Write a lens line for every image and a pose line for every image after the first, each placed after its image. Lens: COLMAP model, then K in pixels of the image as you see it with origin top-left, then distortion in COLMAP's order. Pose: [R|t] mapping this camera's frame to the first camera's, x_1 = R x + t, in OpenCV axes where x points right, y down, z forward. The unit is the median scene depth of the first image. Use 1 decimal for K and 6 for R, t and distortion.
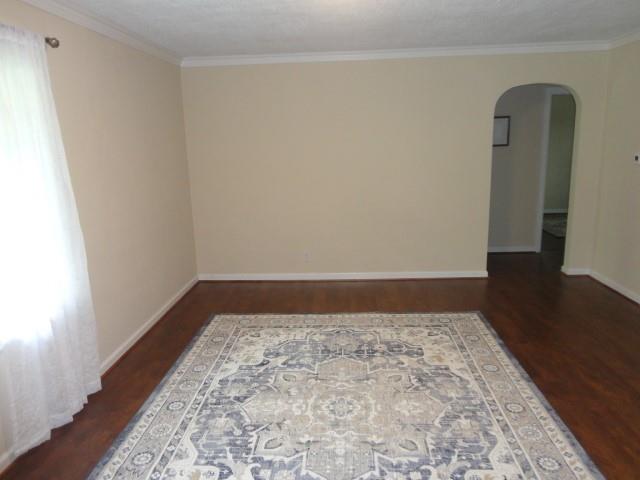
lens RADIAL K [[463.4, 0, 322.5], [0, 463.4, 239.5], [0, 0, 1]] dist [-0.020833, 0.021375]
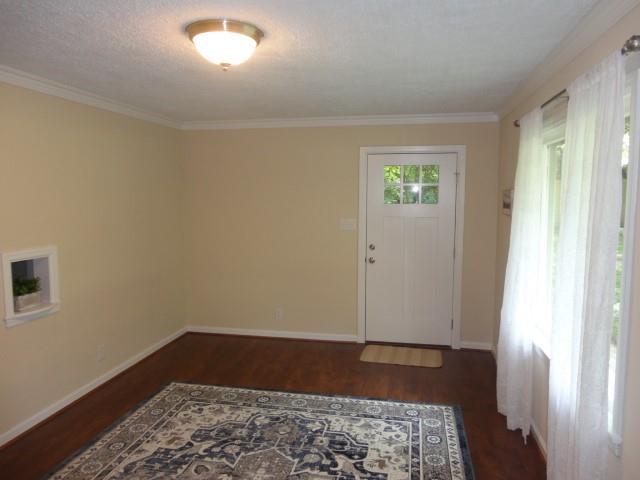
lens RADIAL K [[463.4, 0, 322.5], [0, 463.4, 239.5], [0, 0, 1]] dist [-0.020833, 0.021375]
pose [[-0.989618, 0.023576, 0.141778, -0.256261], [0.065626, 0.951740, 0.299807, -0.376019], [-0.127868, 0.305998, -0.943406, 1.675656]]
